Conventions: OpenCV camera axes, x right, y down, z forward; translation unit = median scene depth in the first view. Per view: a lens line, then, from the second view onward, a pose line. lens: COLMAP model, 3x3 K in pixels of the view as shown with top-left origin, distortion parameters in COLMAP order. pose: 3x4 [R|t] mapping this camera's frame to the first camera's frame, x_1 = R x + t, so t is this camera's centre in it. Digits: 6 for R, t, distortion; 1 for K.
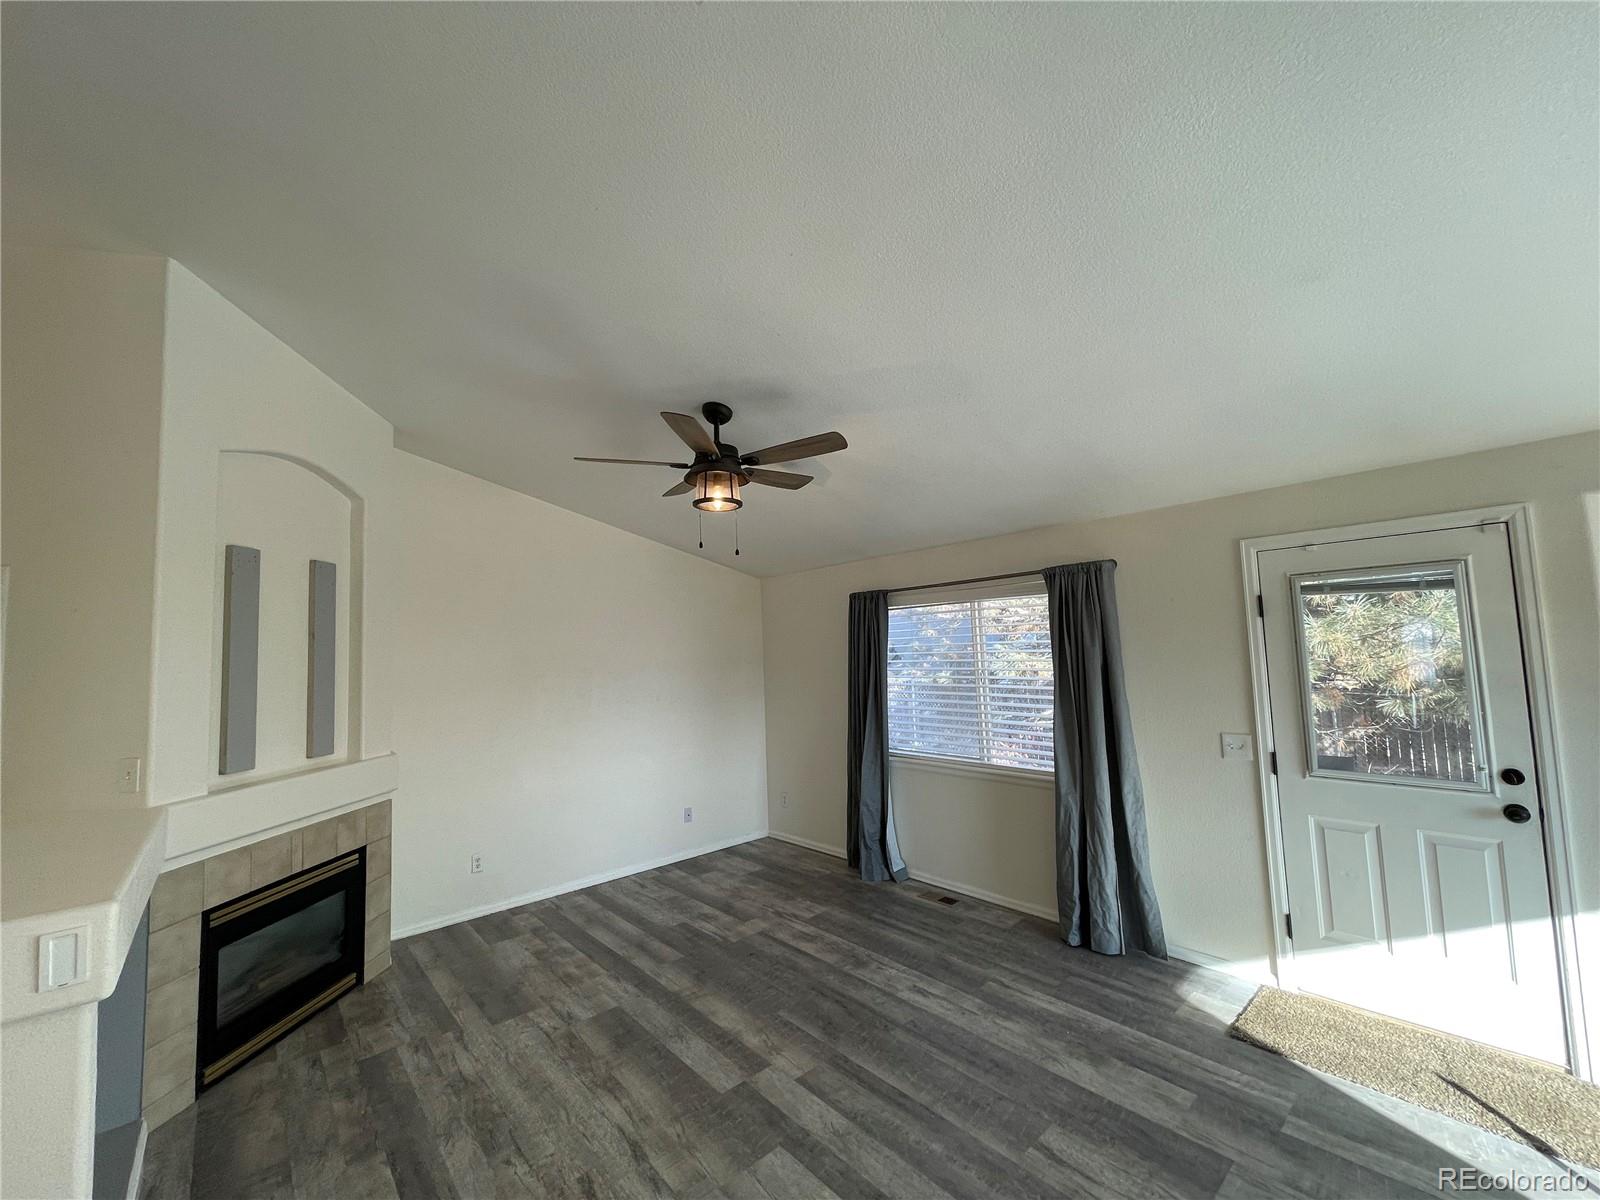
lens RADIAL K [[642.4, 0, 792.5], [0, 642.4, 602.7], [0, 0, 1]] dist [-0.000595, 0.000894]
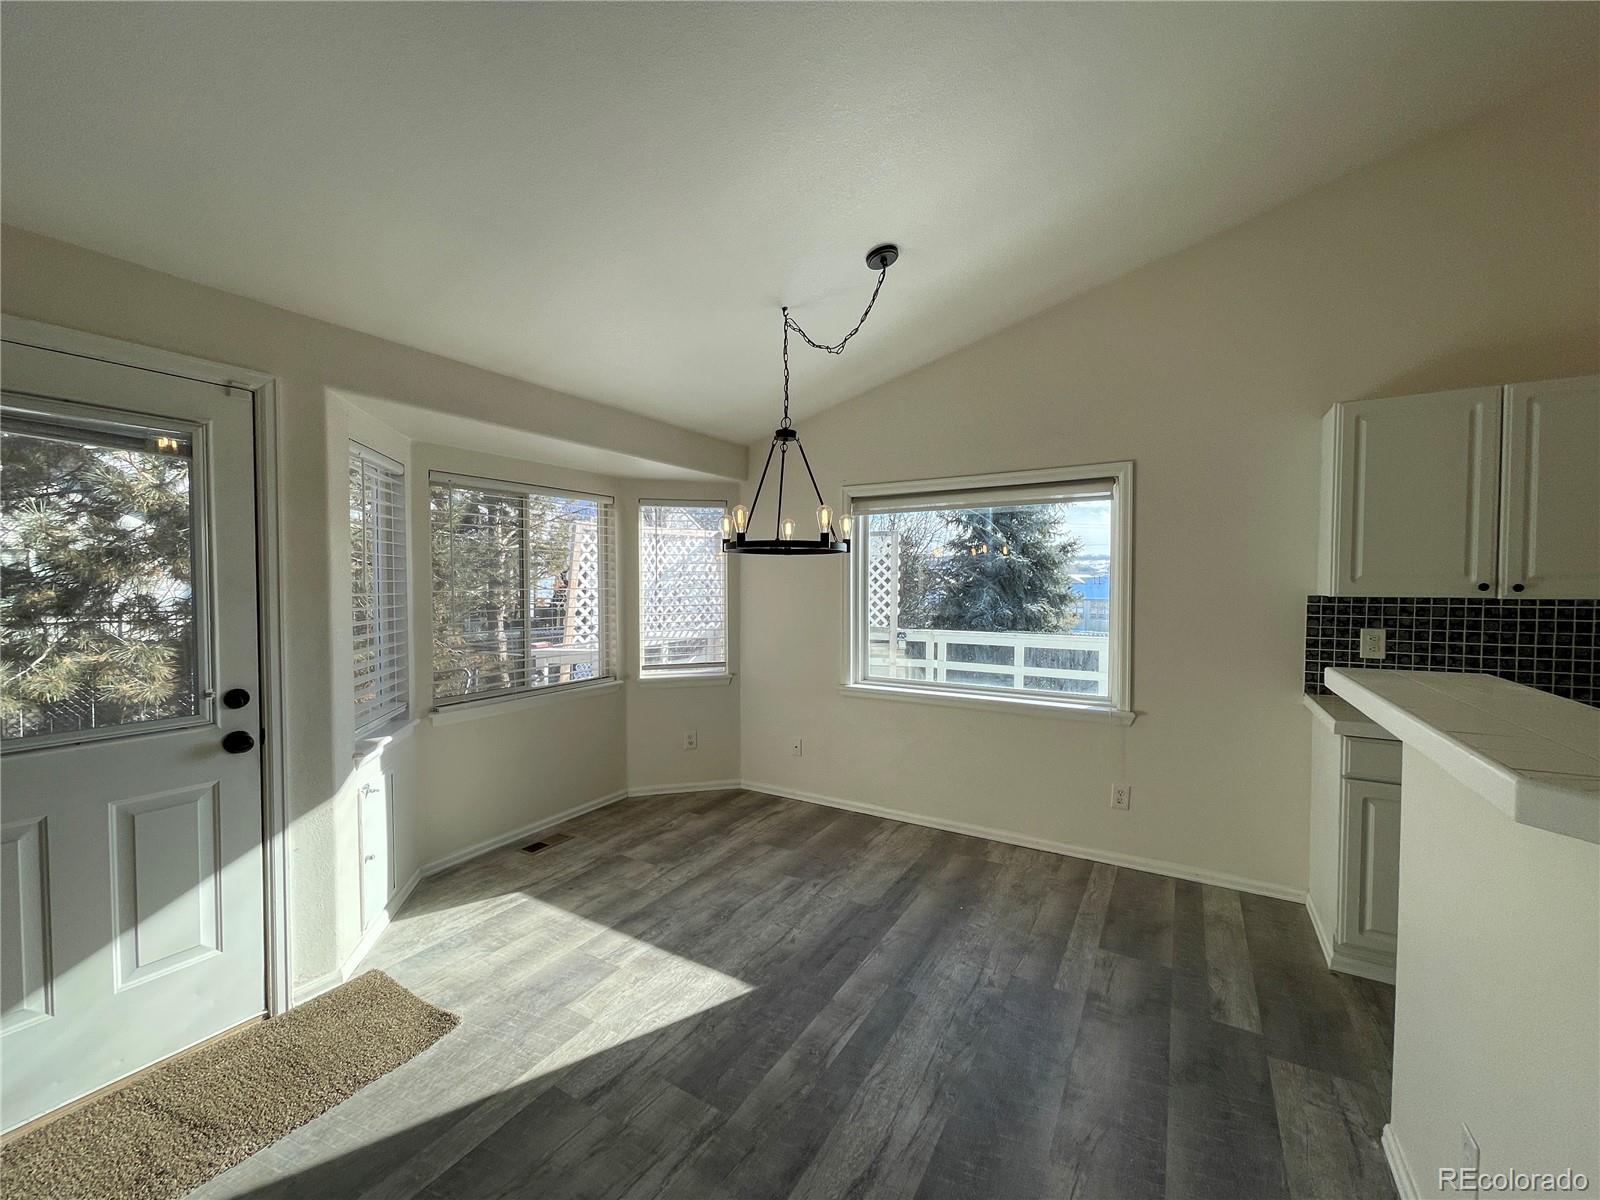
lens RADIAL K [[642.4, 0, 792.5], [0, 642.4, 602.7], [0, 0, 1]] dist [-0.000595, 0.000894]
pose [[-0.303159, 0.013360, 0.952846, 0.095040], [-0.061783, 0.997522, -0.033643, 0.104908], [-0.950935, -0.069069, -0.301583, 0.461484]]
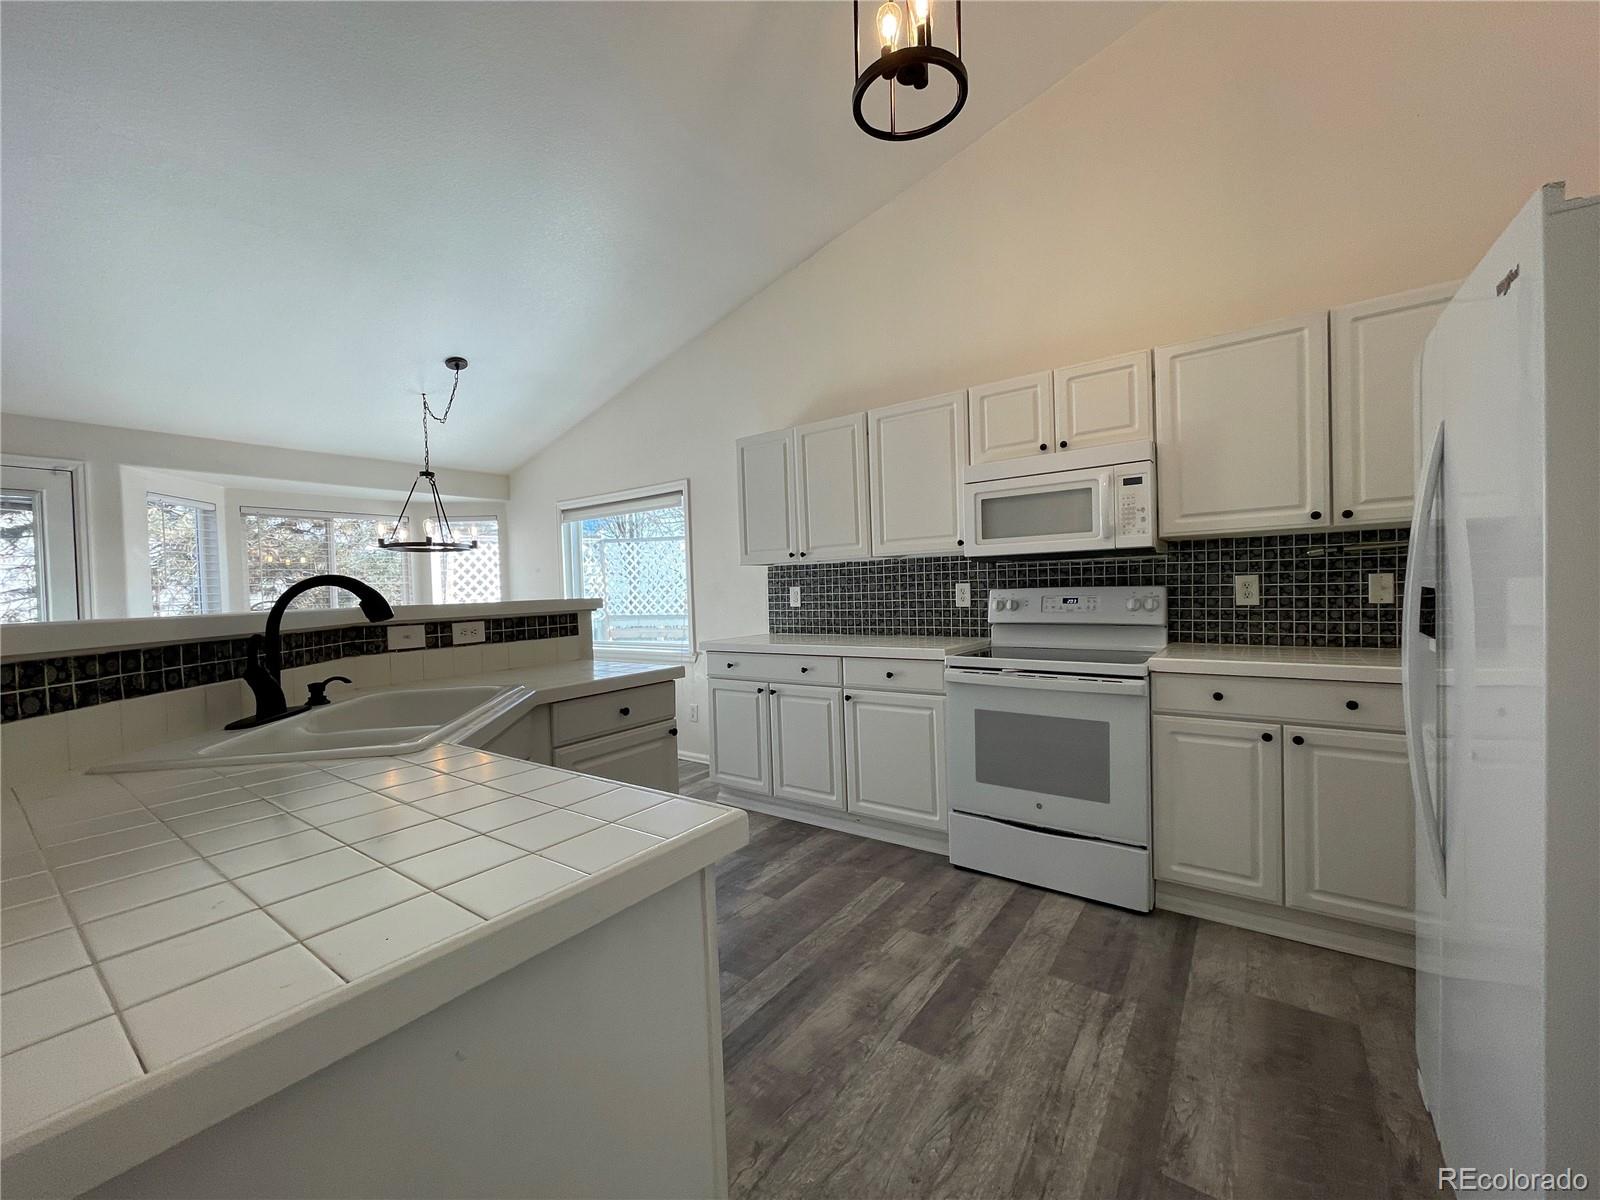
lens RADIAL K [[642.4, 0, 792.5], [0, 642.4, 602.7], [0, 0, 1]] dist [-0.000595, 0.000894]
pose [[-0.216533, 0.027109, 0.975899, -0.578641], [-0.035086, 0.998753, -0.035529, 0.140716], [-0.975645, -0.041934, -0.215311, -0.271852]]
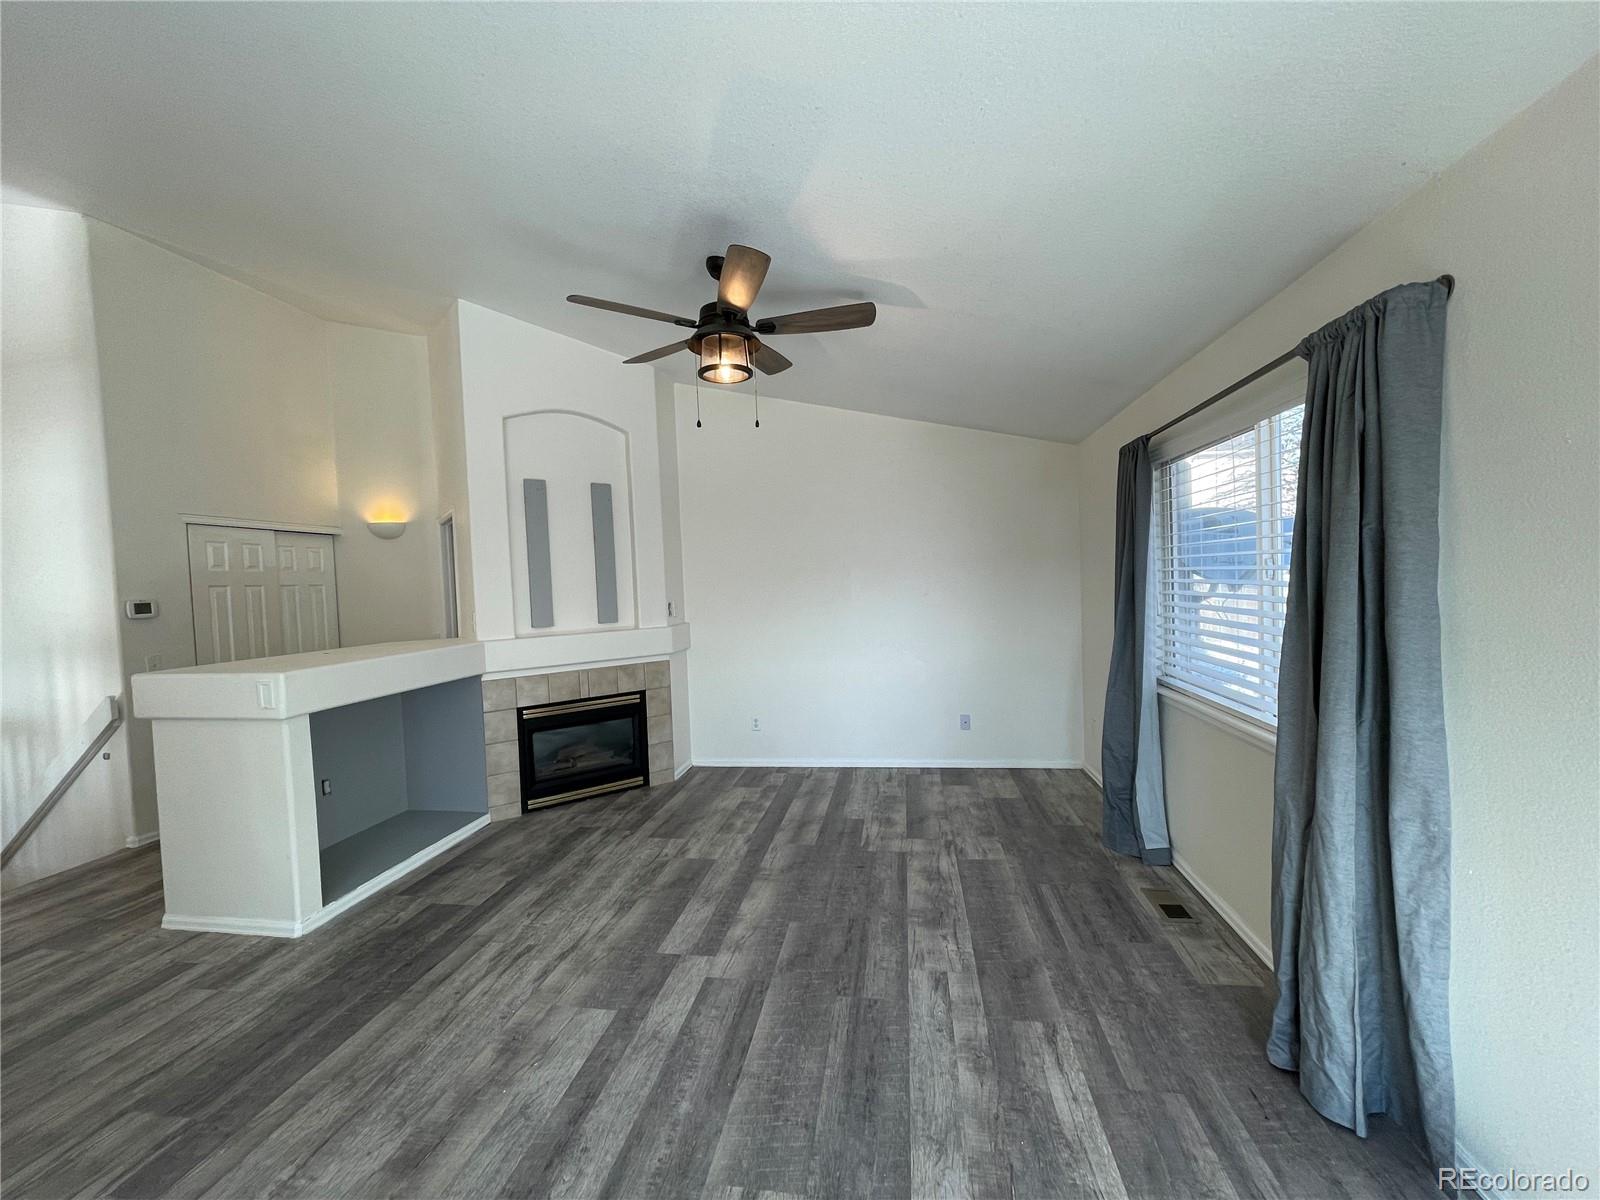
lens RADIAL K [[643.4, 0, 792.4], [0, 643.4, 599.6], [0, 0, 1]] dist [-0.002742, -0.000050]
pose [[0.632779, 0.033606, -0.773603, 0.659497], [0.080920, 0.990718, 0.109227, 0.071029], [0.770092, -0.131717, 0.624186, 0.465105]]
